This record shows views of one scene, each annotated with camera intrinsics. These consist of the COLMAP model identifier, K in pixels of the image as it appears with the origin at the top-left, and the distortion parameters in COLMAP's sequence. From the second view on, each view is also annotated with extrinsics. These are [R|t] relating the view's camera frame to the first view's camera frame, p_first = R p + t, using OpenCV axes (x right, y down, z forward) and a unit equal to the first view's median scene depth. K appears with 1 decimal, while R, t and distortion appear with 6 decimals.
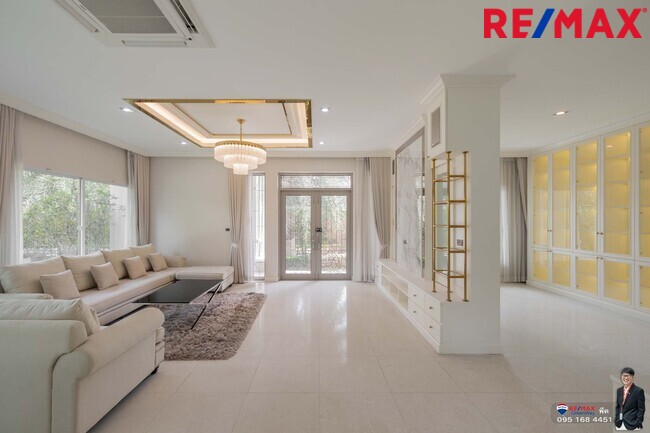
lens RADIAL K [[274.3, 0, 322.5], [0, 274.3, 216.7], [0, 0, 1]] dist [0.001399, 0.000304]
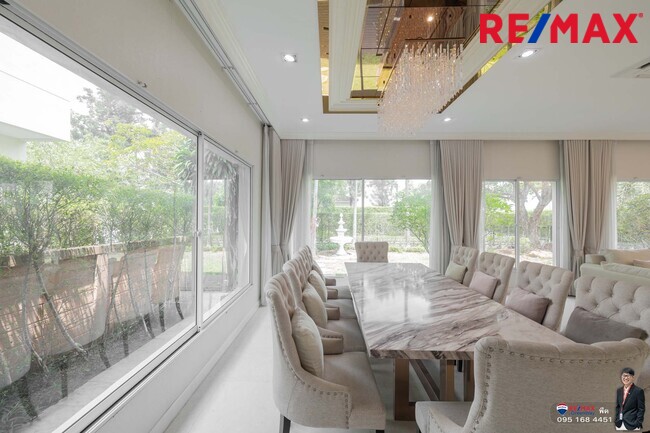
lens RADIAL K [[274.3, 0, 322.5], [0, 274.3, 216.7], [0, 0, 1]] dist [0.001399, 0.000304]
pose [[-0.033932, -0.003828, -0.999417, 0.199749], [0.004397, 0.999982, -0.003979, 0.001168], [0.999414, -0.004530, -0.033915, -0.256572]]
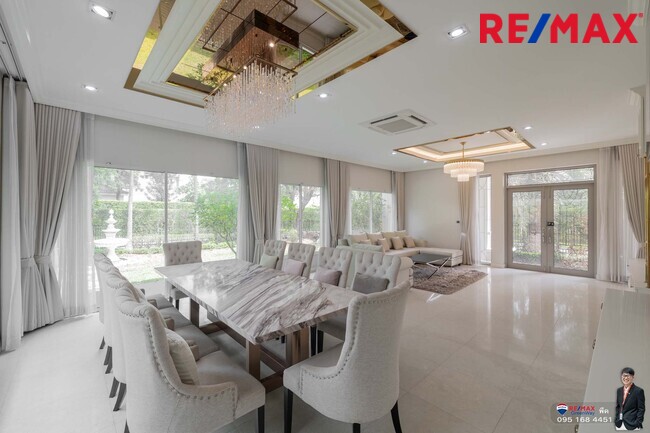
lens RADIAL K [[274.3, 0, 322.5], [0, 274.3, 216.7], [0, 0, 1]] dist [0.001399, 0.000304]
pose [[0.664776, 0.005971, -0.747019, 0.199313], [0.009037, 0.999831, 0.016034, -0.003962], [0.746988, -0.017409, 0.664609, -0.341010]]
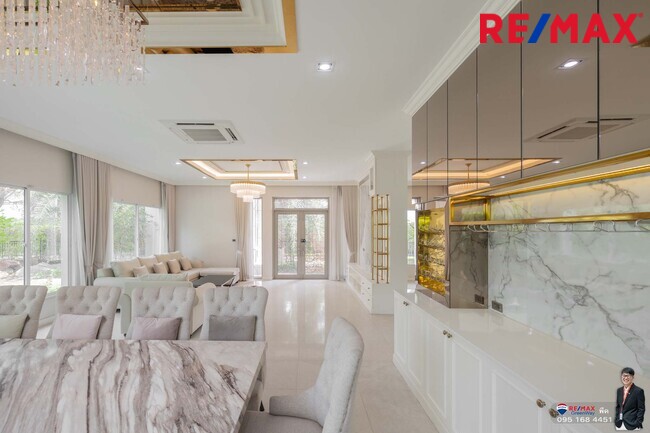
lens RADIAL K [[282.6, 0, 303.4], [0, 282.6, 231.1], [0, 0, 1]] dist [0.001217, 0.000138]
pose [[0.999614, 0.000946, -0.027750, 0.025947], [-0.000544, 0.999895, 0.014474, -0.018131], [0.027760, -0.014453, 0.999510, -0.359261]]
